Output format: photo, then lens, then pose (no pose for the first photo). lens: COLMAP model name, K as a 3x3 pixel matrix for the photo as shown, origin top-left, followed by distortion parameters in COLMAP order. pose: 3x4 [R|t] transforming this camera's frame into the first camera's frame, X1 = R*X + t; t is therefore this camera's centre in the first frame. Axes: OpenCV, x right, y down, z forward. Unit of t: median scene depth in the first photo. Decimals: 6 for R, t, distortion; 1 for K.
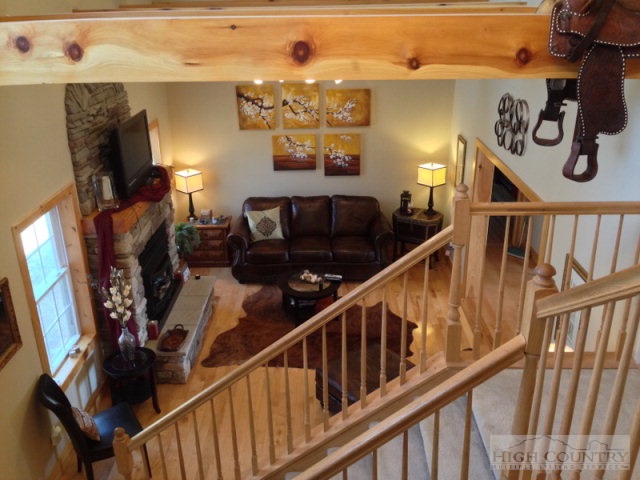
lens RADIAL K [[590.3, 0, 315.0], [0, 590.3, 238.4], [0, 0, 1]] dist [0.081293, -0.084500]
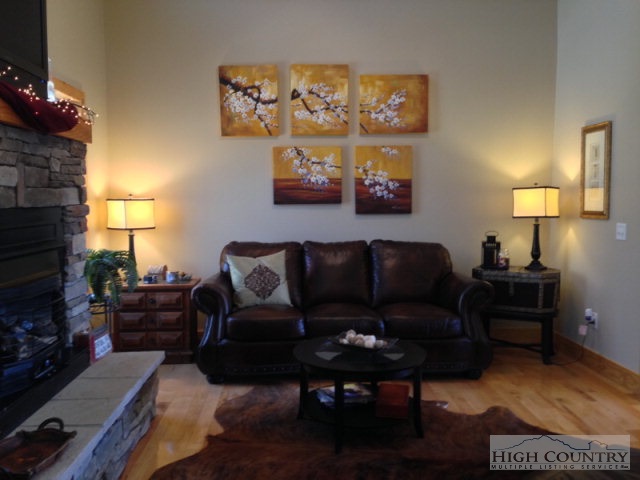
lens RADIAL K [[590.3, 0, 315.0], [0, 590.3, 238.4], [0, 0, 1]] dist [0.081293, -0.084500]
pose [[0.998478, 0.008742, 0.054457, -0.062596], [0.009019, 0.948188, -0.317581, 0.120107], [-0.054412, 0.317588, 0.946666, 0.443796]]
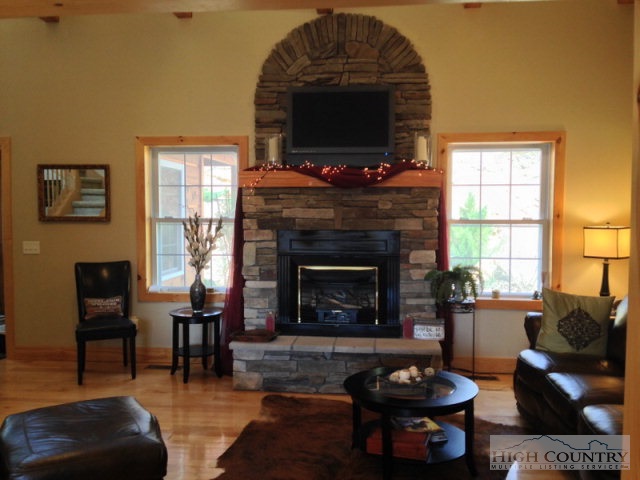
lens RADIAL K [[590.3, 0, 315.0], [0, 590.3, 238.4], [0, 0, 1]] dist [0.081293, -0.084500]
pose [[-0.100208, 0.060987, -0.993096, 0.411049], [-0.383422, 0.918663, 0.095105, -0.047457], [0.918121, 0.390305, -0.068673, 0.792533]]
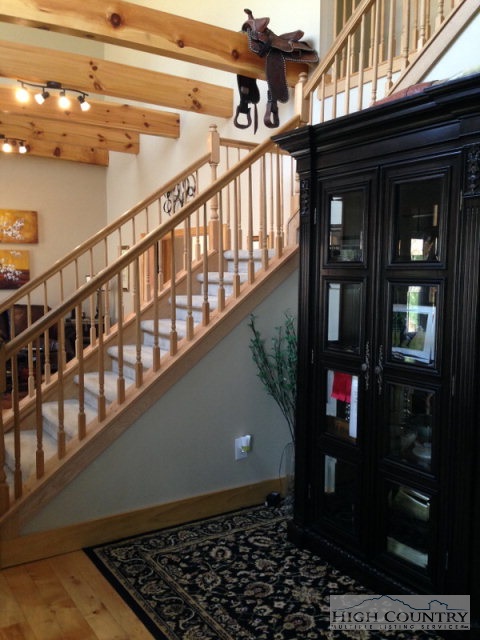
lens RADIAL K [[590.3, 0, 238.0], [0, 590.3, 310.5], [0, 0, 1]] dist [0.081293, -0.084500]
pose [[0.833953, -0.014355, 0.551648, -0.219798], [0.191045, 0.945354, -0.264212, 0.306420], [-0.517710, 0.325730, 0.791124, -0.054771]]
